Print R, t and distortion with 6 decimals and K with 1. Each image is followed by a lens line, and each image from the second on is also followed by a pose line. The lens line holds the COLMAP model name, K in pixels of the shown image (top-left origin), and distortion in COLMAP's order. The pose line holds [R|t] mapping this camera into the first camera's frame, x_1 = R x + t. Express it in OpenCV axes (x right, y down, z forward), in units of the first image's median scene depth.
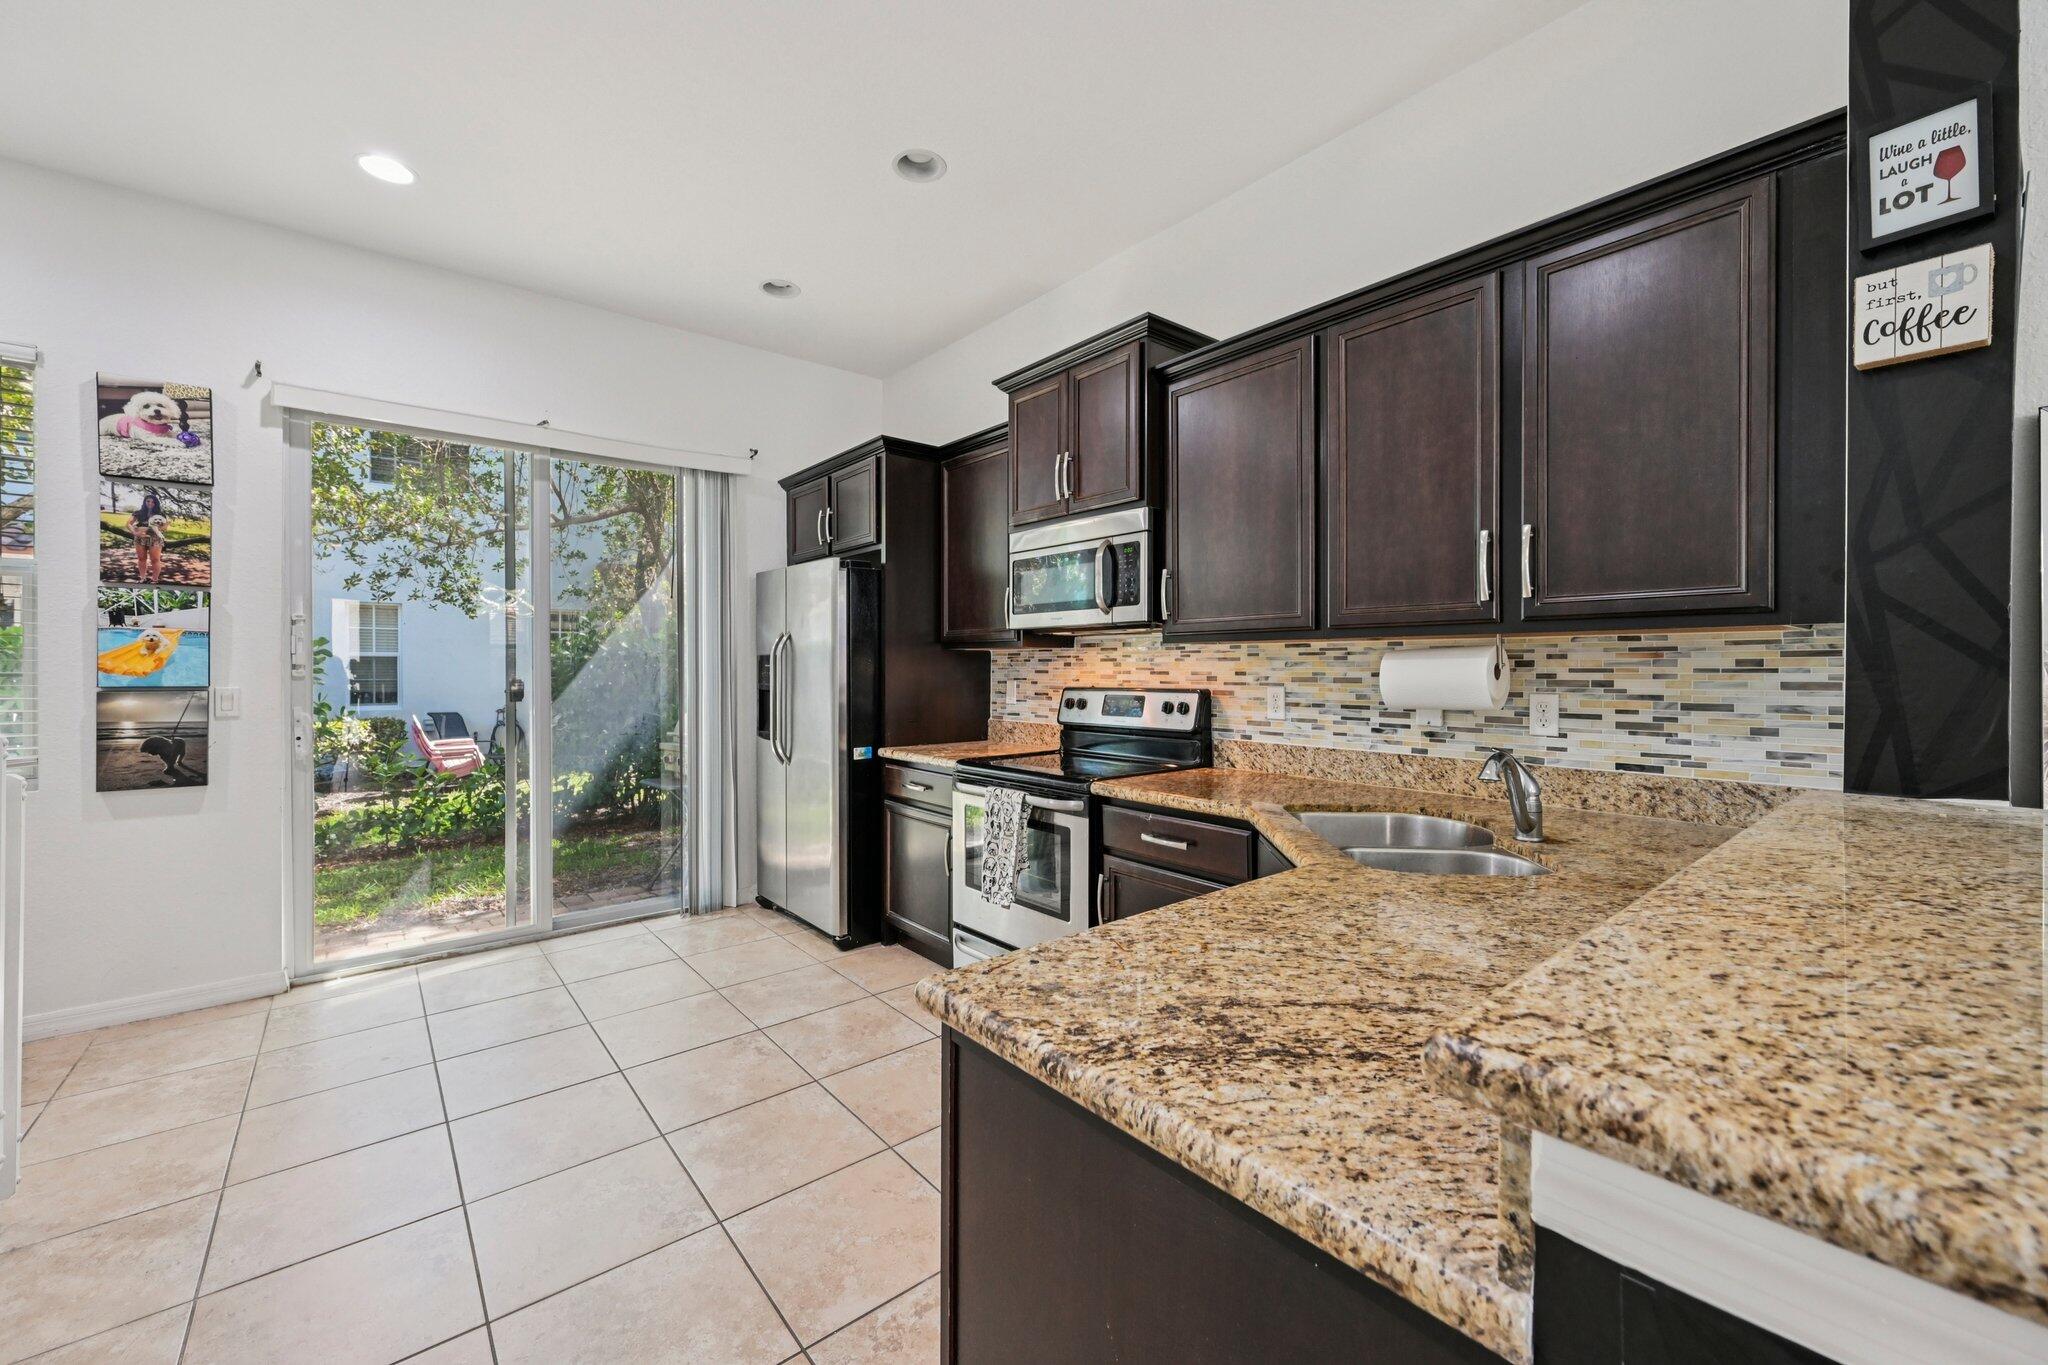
lens RADIAL K [[805.8, 0, 1024.7], [0, 805.8, 671.9], [0, 0, 1]] dist [-0.001529, -0.000075]
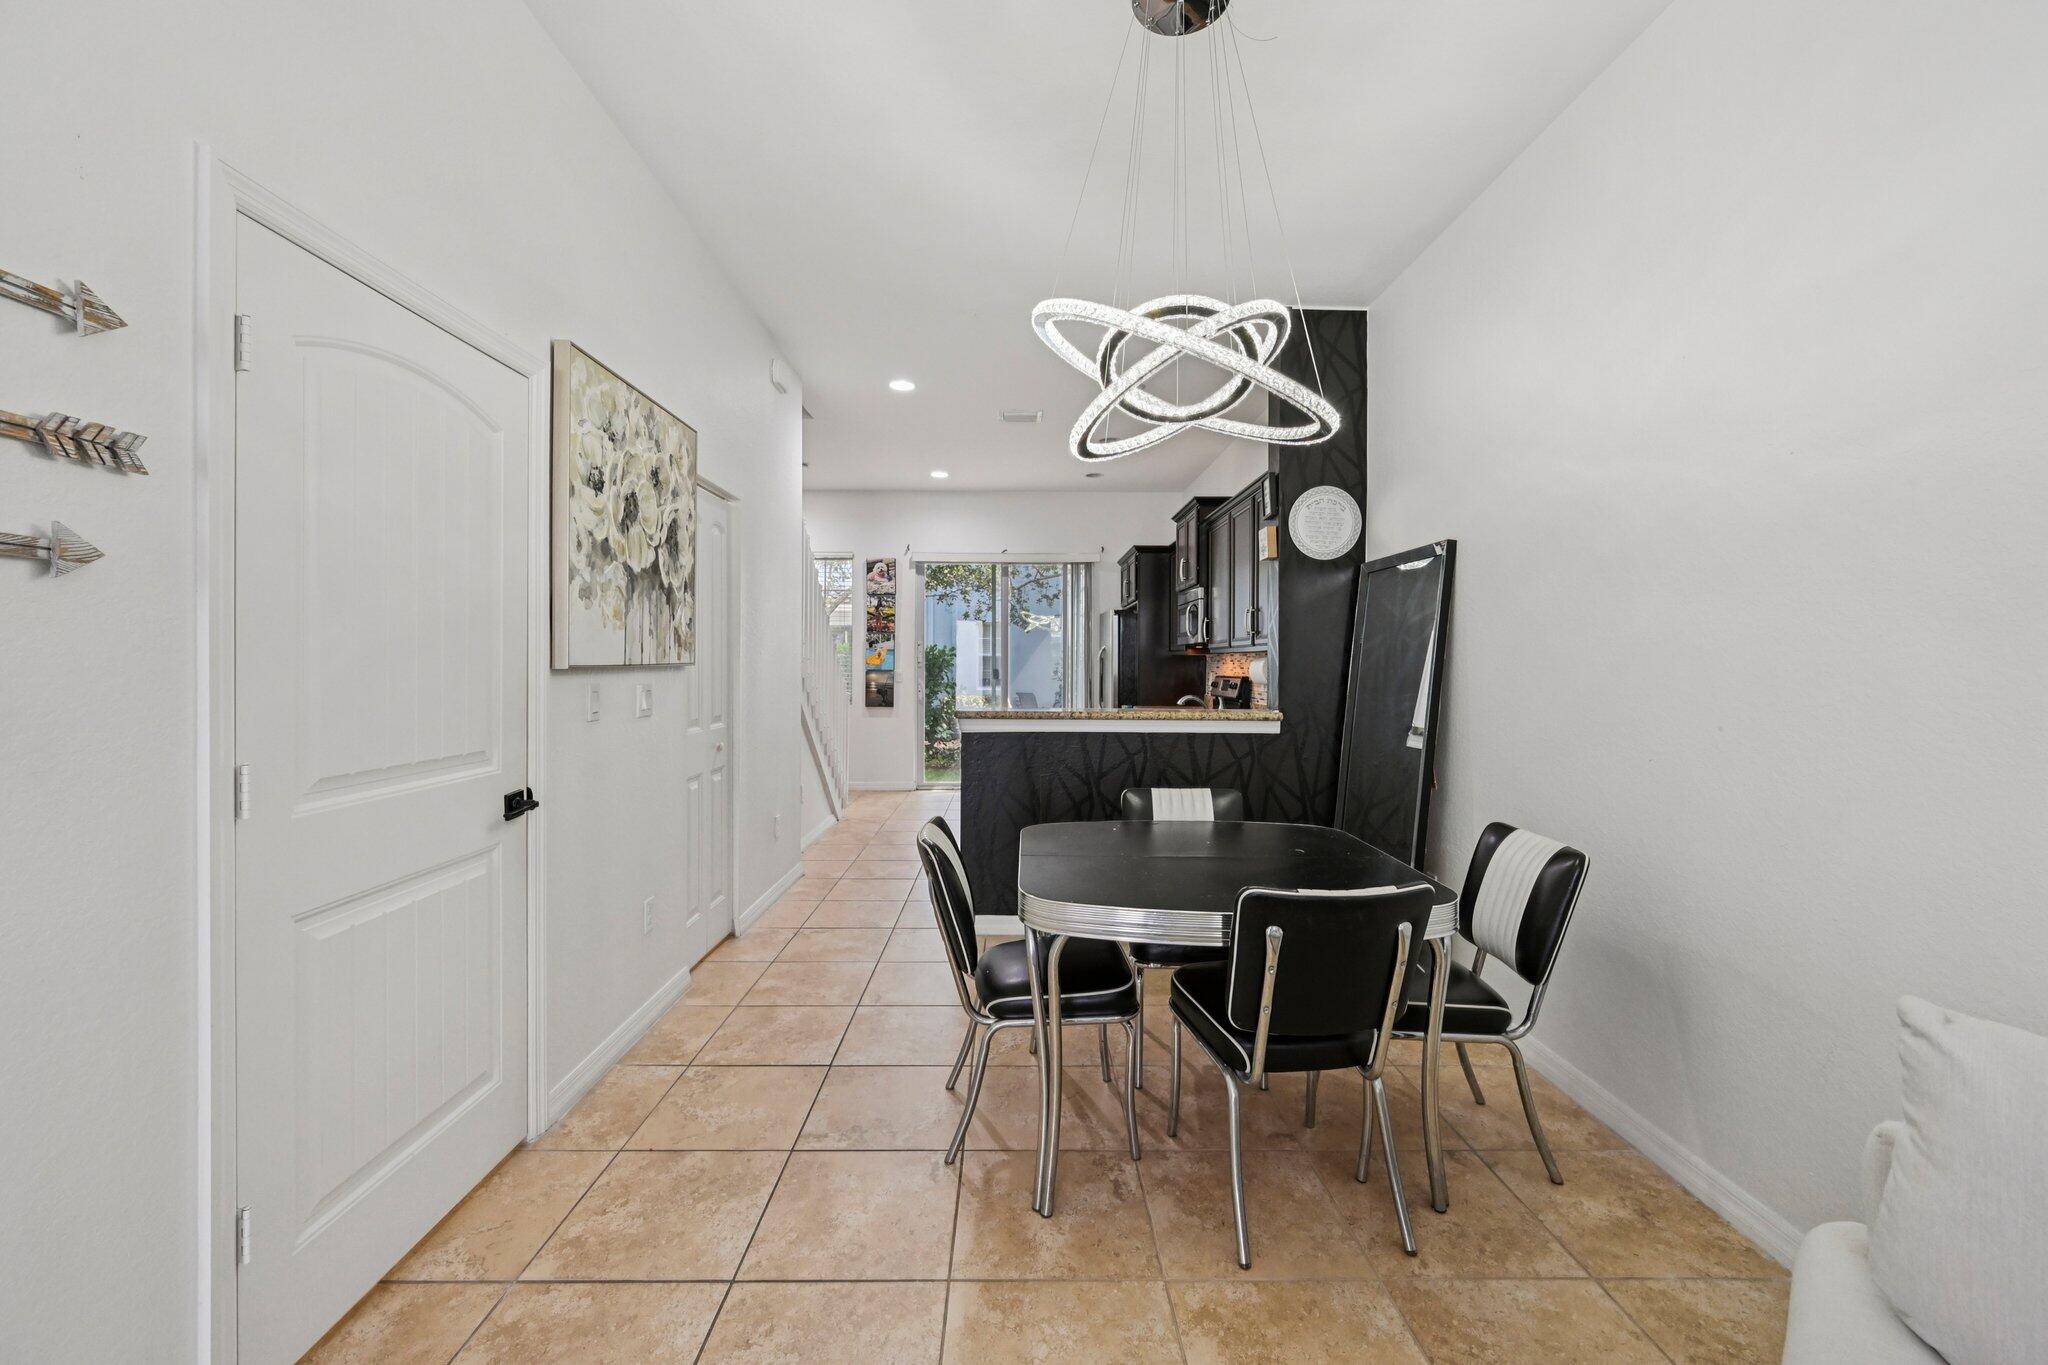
lens RADIAL K [[805.8, 0, 1023.9], [0, 805.8, 668.8], [0, 0, 1]] dist [-0.001529, -0.000075]
pose [[0.773615, 0.008705, -0.633596, 1.057961], [-0.008030, 0.999960, 0.003934, 0.000331], [0.633605, 0.002045, 0.773654, -0.830243]]
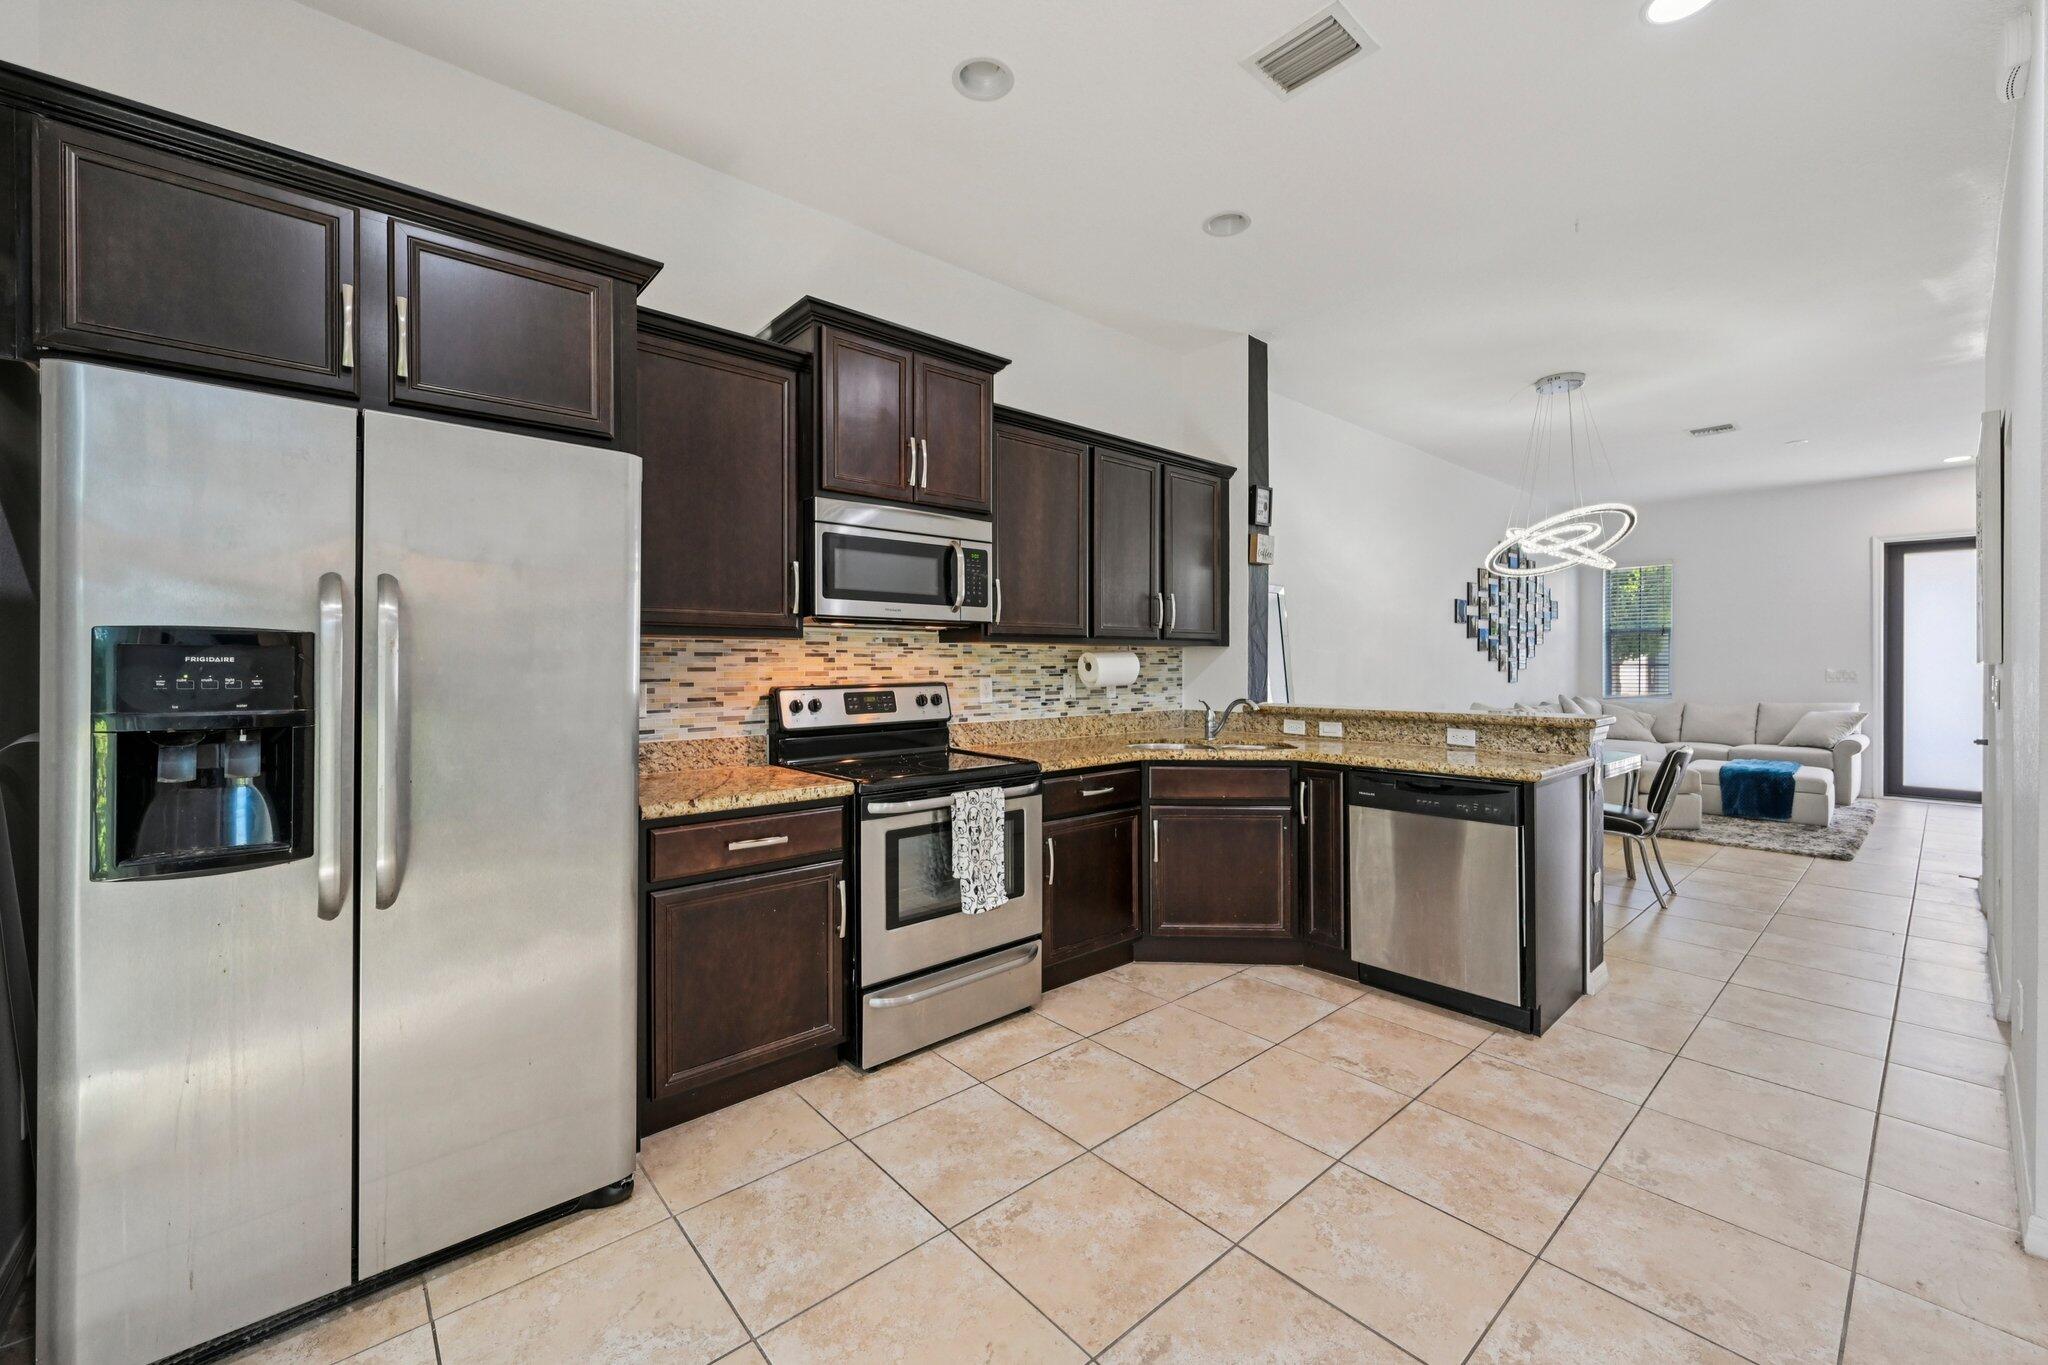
lens RADIAL K [[805.8, 0, 1025.0], [0, 805.8, 668.1], [0, 0, 1]] dist [-0.001529, -0.000075]
pose [[-0.023451, -0.005157, 0.999712, -0.953548], [0.009064, 0.999944, 0.005371, -0.003286], [-0.999684, 0.009187, -0.023403, 0.938840]]
